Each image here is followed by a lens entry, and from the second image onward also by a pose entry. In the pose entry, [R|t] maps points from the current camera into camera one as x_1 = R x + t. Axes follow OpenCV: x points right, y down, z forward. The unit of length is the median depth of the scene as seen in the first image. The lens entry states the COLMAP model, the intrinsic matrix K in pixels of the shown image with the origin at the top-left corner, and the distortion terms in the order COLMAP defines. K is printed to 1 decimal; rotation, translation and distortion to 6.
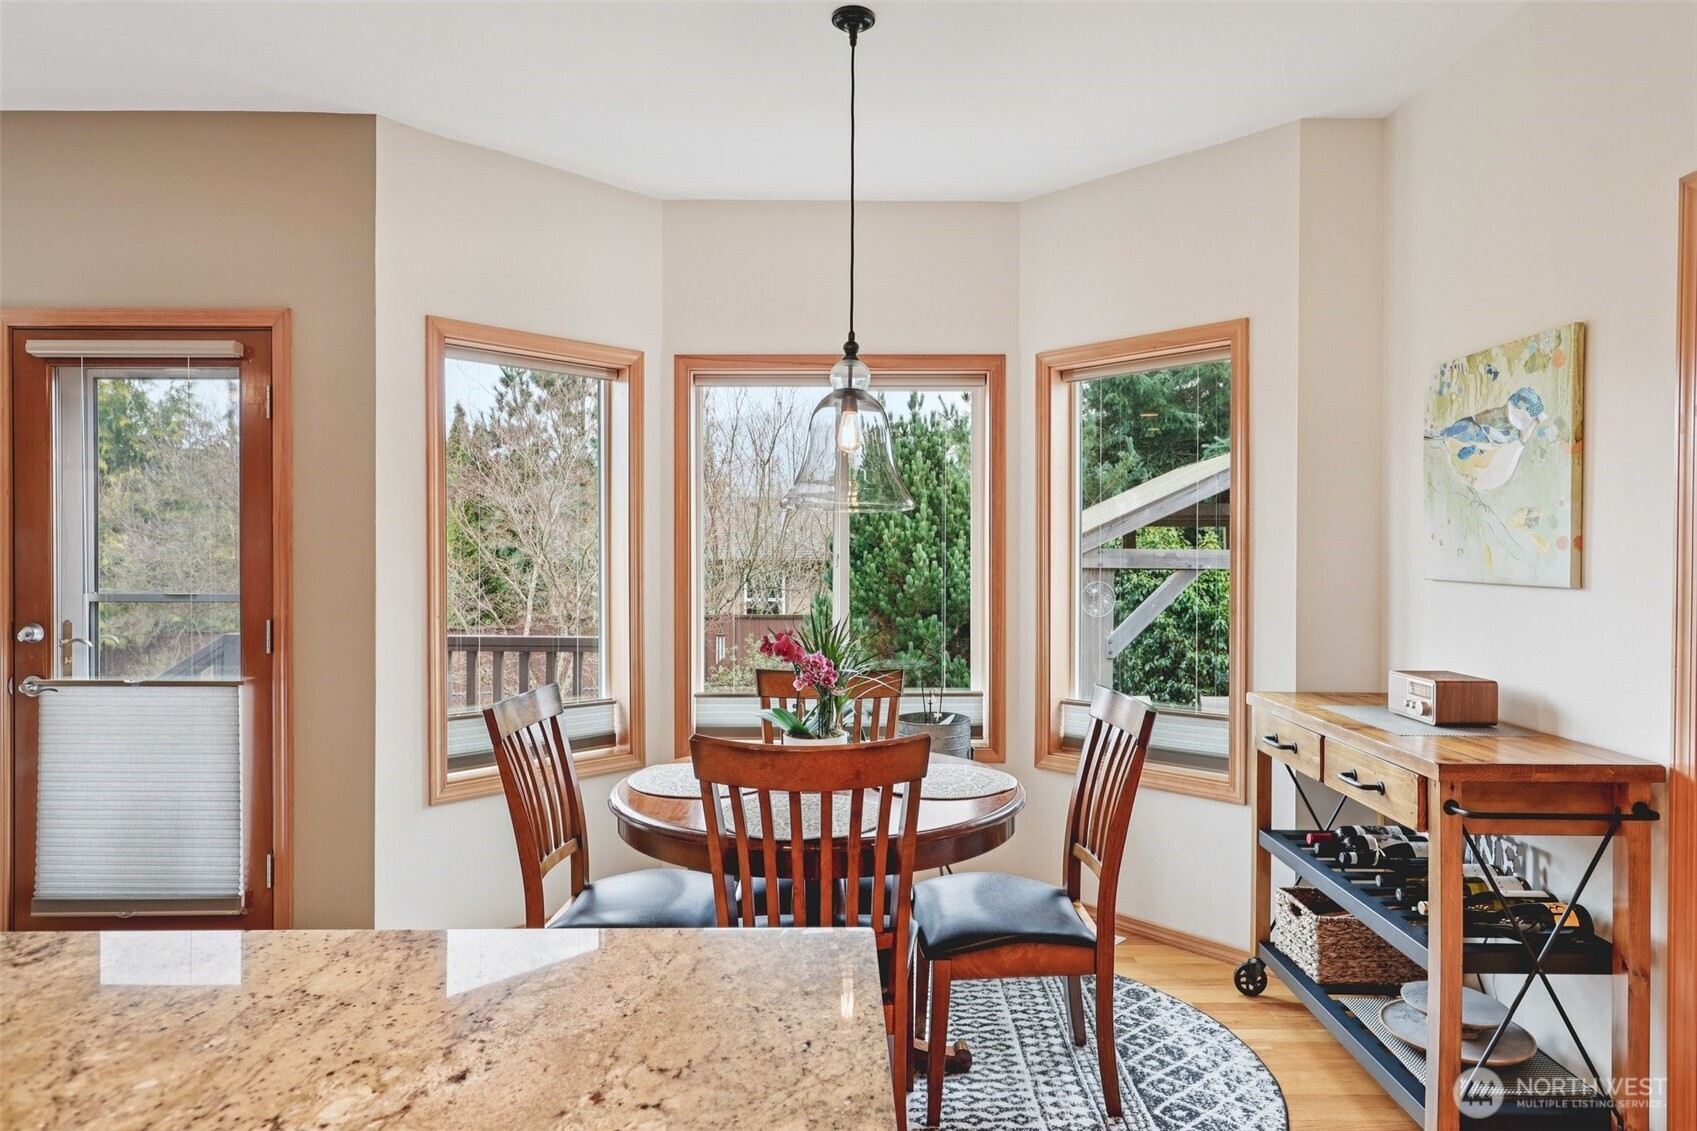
lens RADIAL K [[1002.4, 0, 858.7], [0, 1002.4, 565.2], [0, 0, 1]] dist [0.002972, -0.001227]
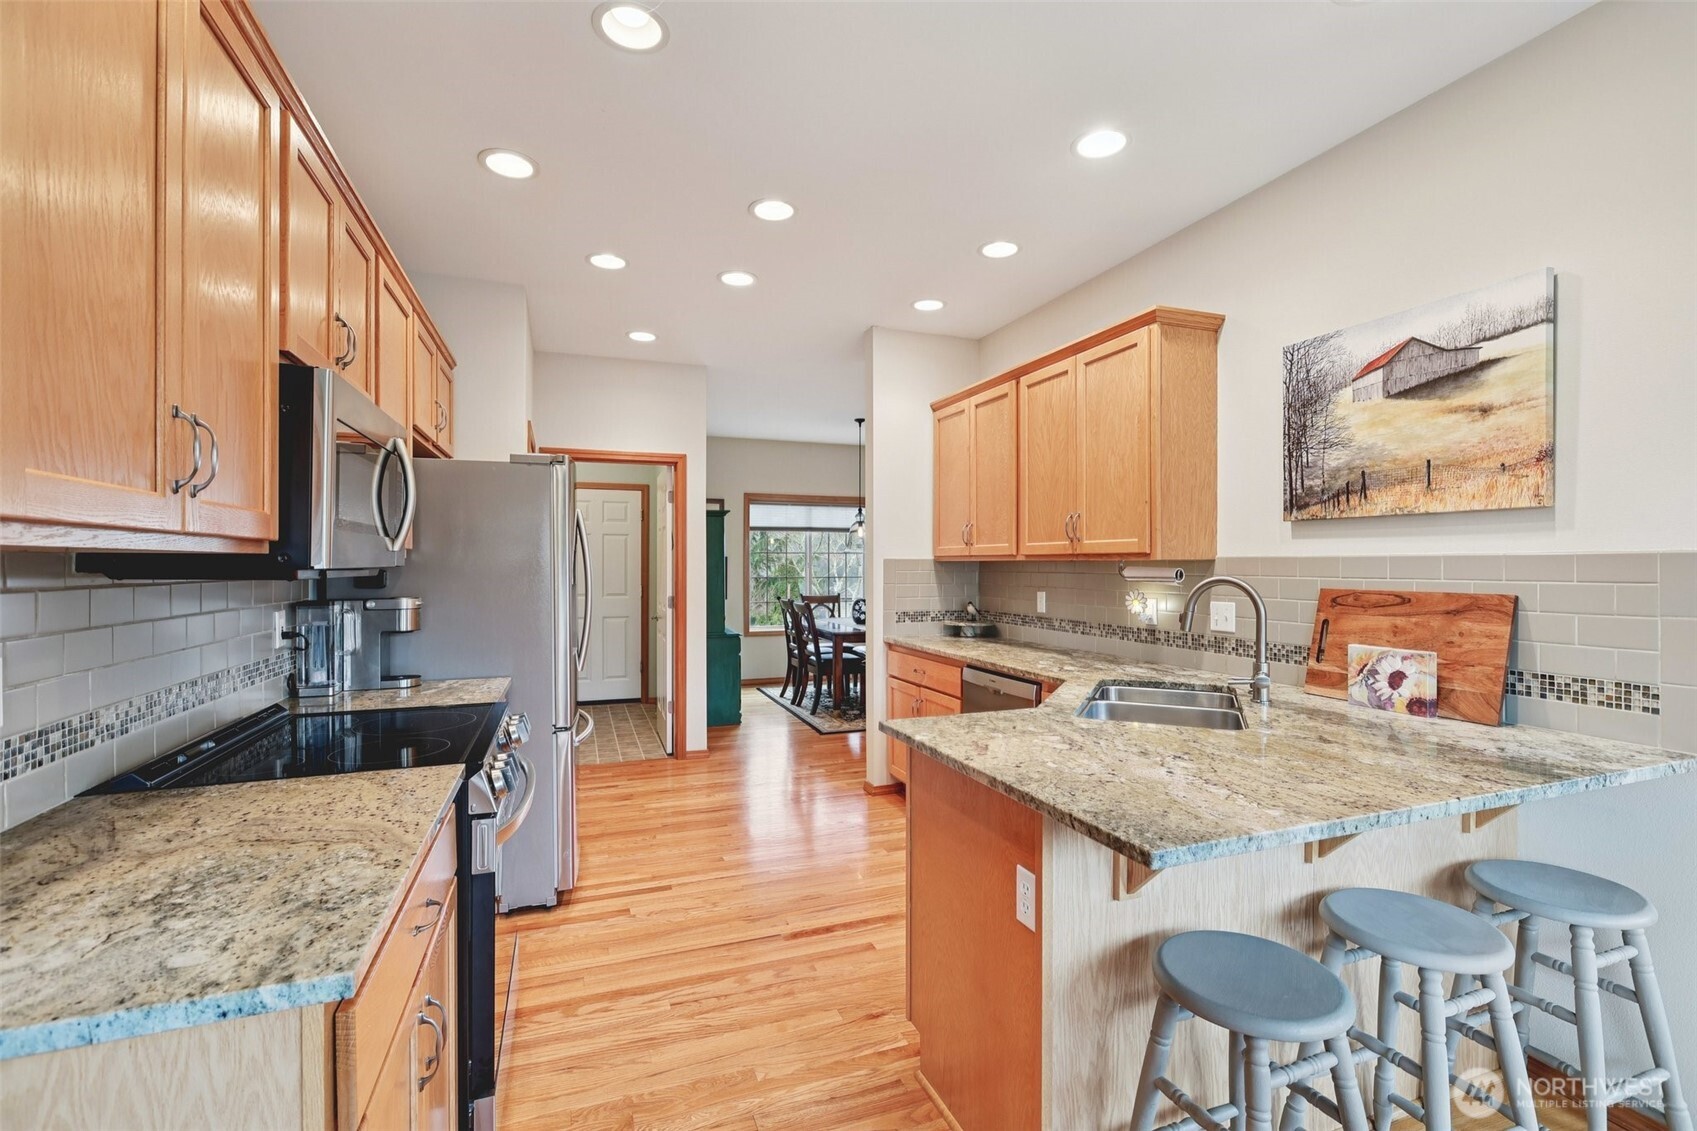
lens RADIAL K [[754.5, 0, 859.4], [0, 754.5, 559.8], [0, 0, 1]] dist [-0.000938, 0.000880]
pose [[-0.937340, 0.000299, -0.348417, 0.250013], [0.000572, 1.000000, -0.000679, -0.008043], [0.348417, -0.000836, -0.937339, 0.622176]]
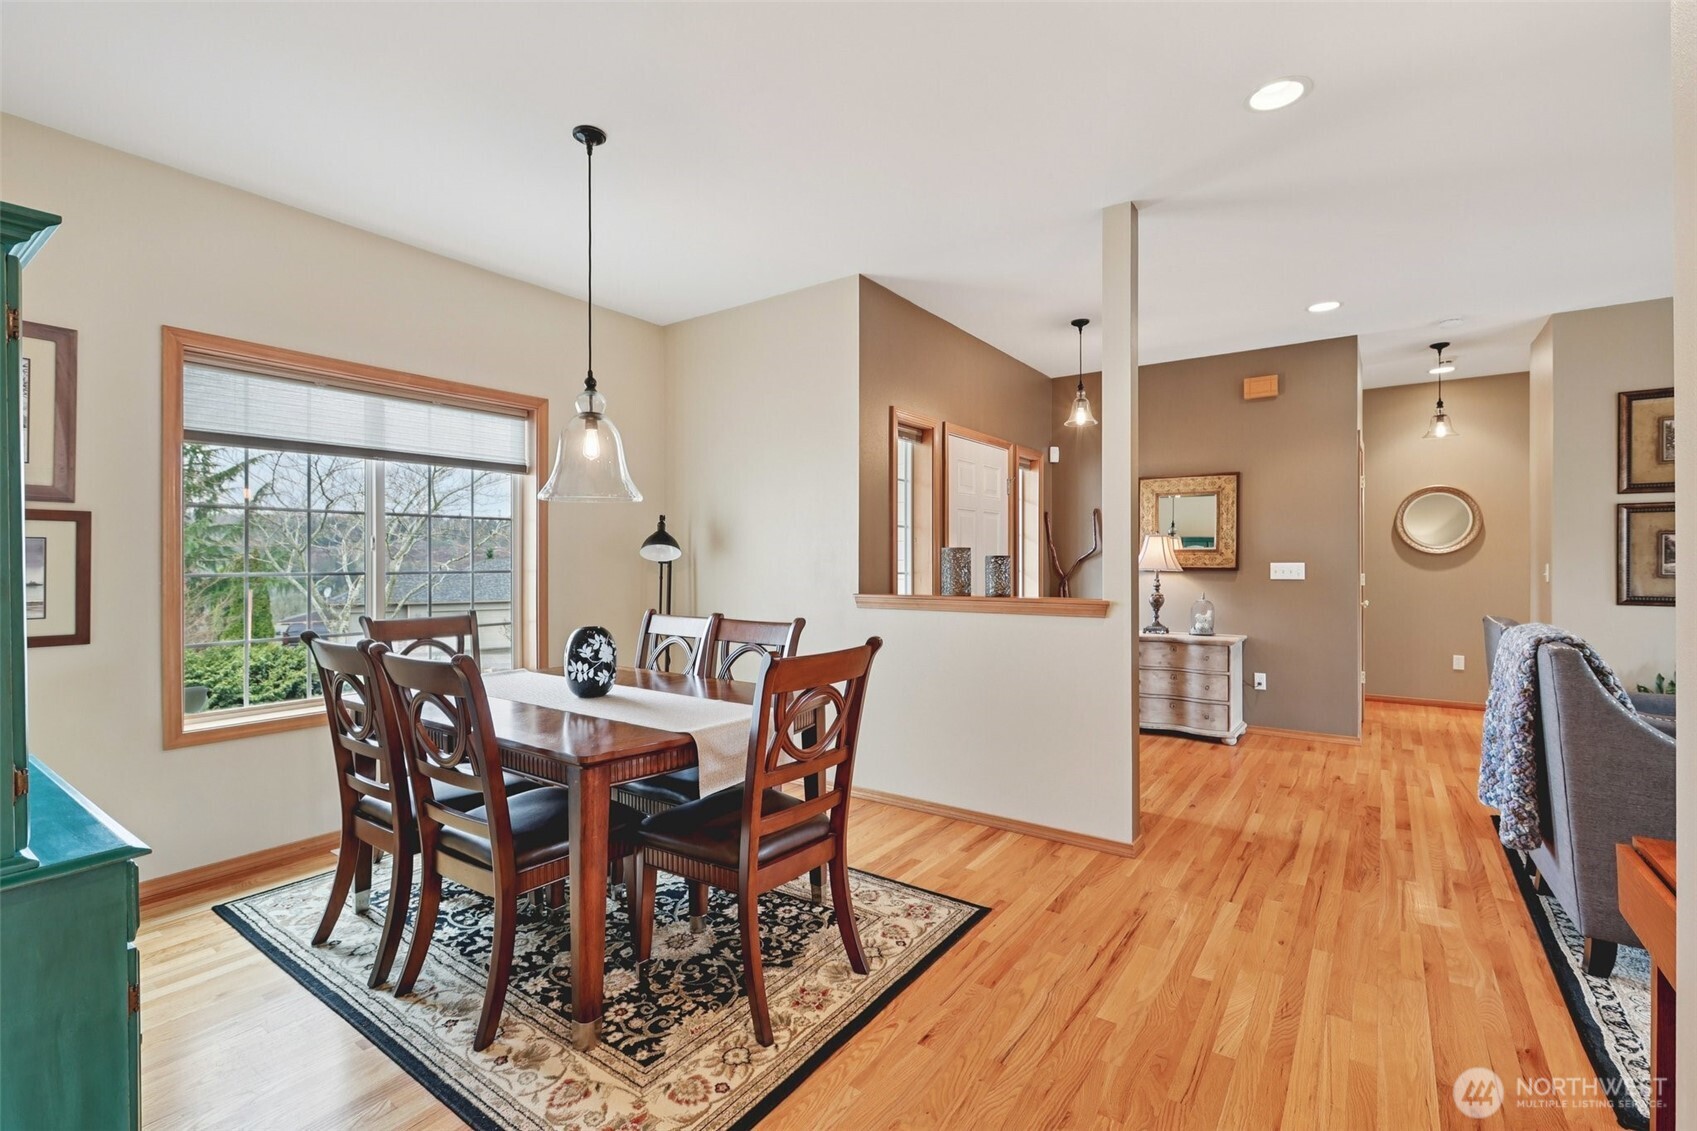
lens RADIAL K [[754.5, 0, 862.5], [0, 754.5, 559.4], [0, 0, 1]] dist [-0.000938, 0.000880]
pose [[-0.579054, 0.001657, -0.815288, -0.043431], [0.000416, 0.999998, 0.001737, 0.032613], [0.815289, 0.000667, -0.579054, -0.793042]]
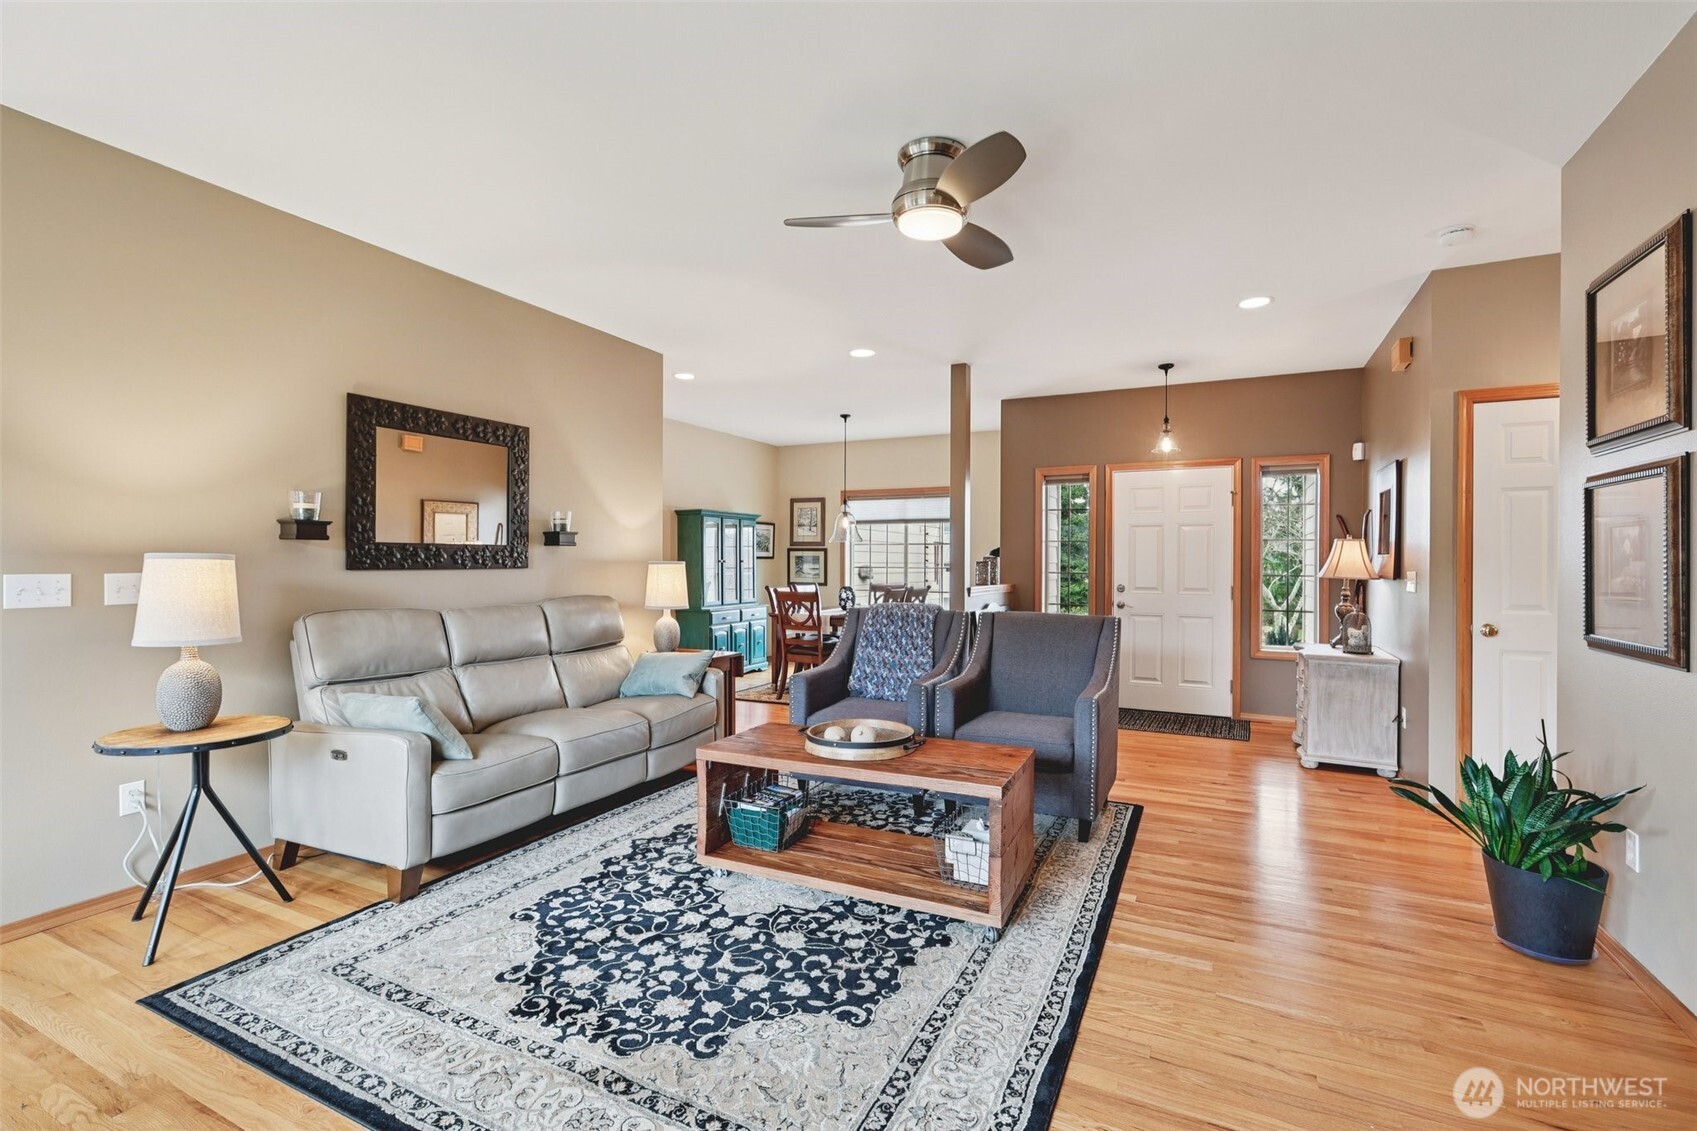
lens RADIAL K [[754.5, 0, 853.5], [0, 754.5, 565.4], [0, 0, 1]] dist [-0.000938, 0.000880]
pose [[-0.892405, -0.006343, 0.451191, -1.659370], [-0.003133, 0.999964, 0.007860, 0.025153], [-0.451225, 0.005601, -0.892393, 0.621883]]
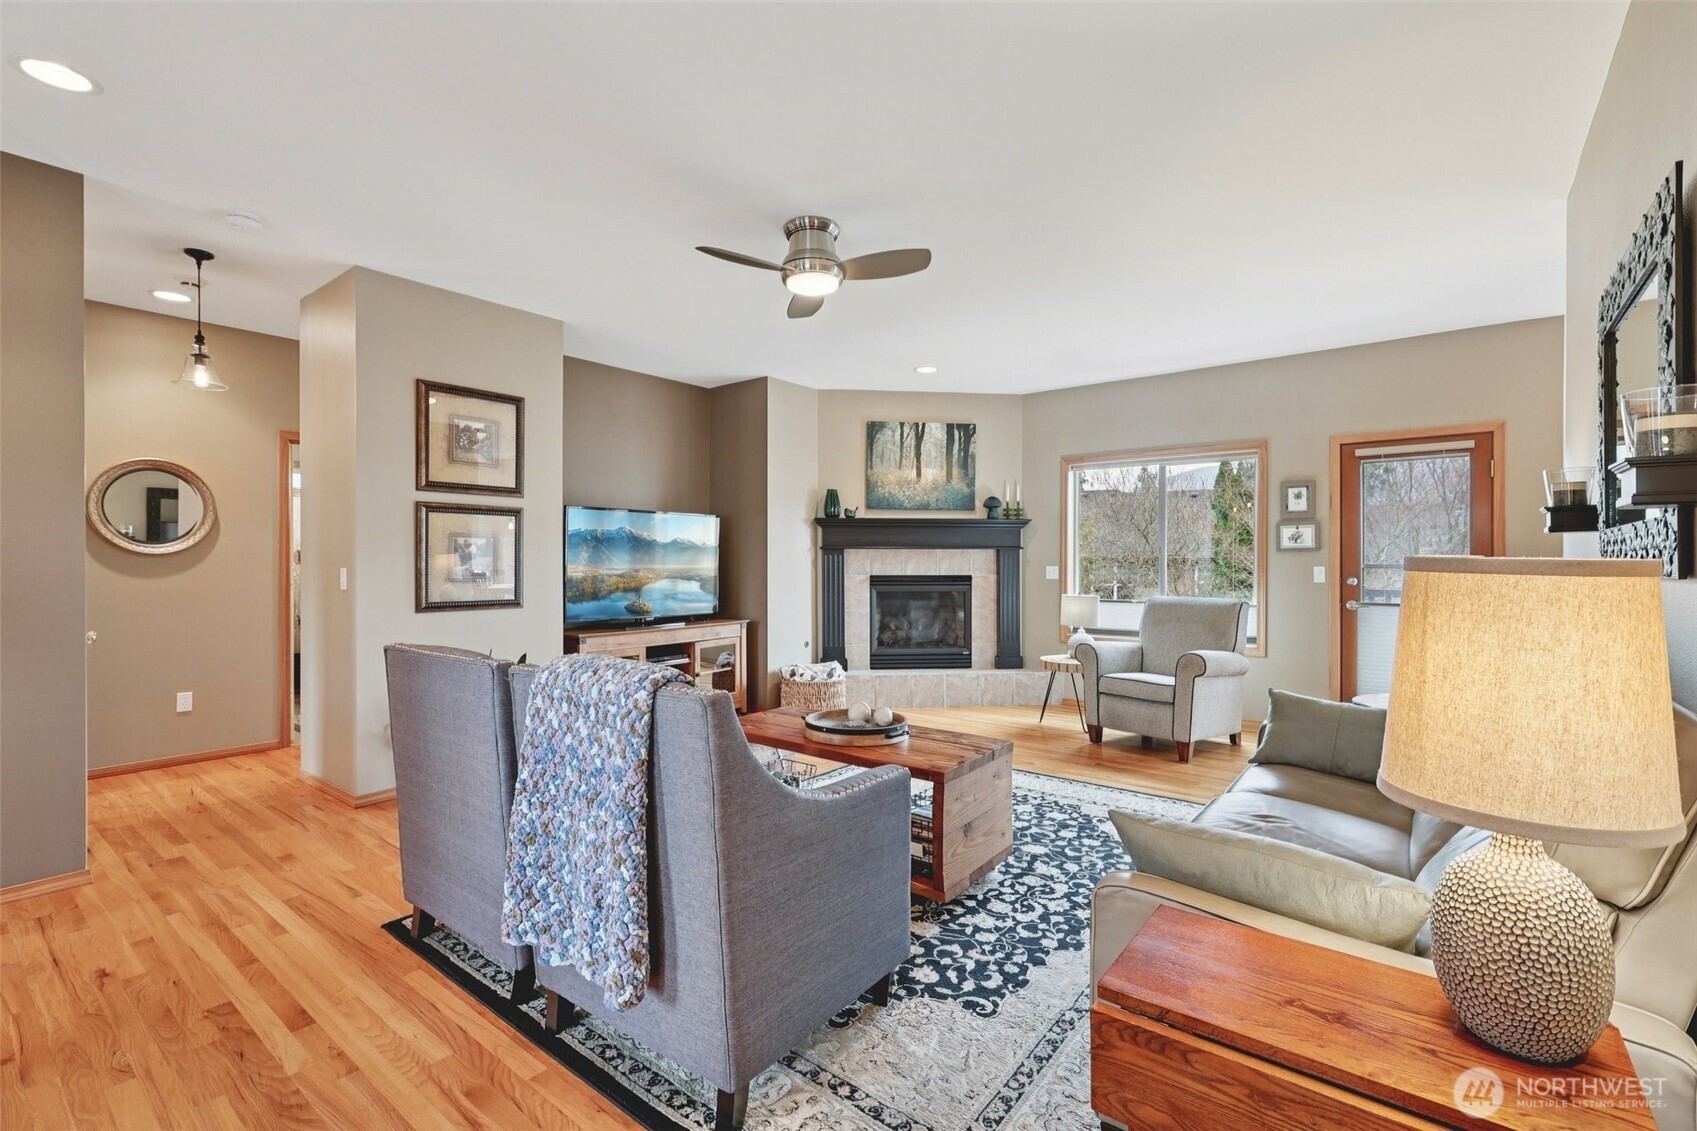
lens RADIAL K [[754.5, 0, 854.3], [0, 754.5, 565.4], [0, 0, 1]] dist [-0.000938, 0.000880]
pose [[0.779692, 0.004590, -0.626147, -0.629306], [-0.003518, 0.999989, 0.002950, 0.033723], [0.626154, -0.000097, 0.779700, -0.991290]]
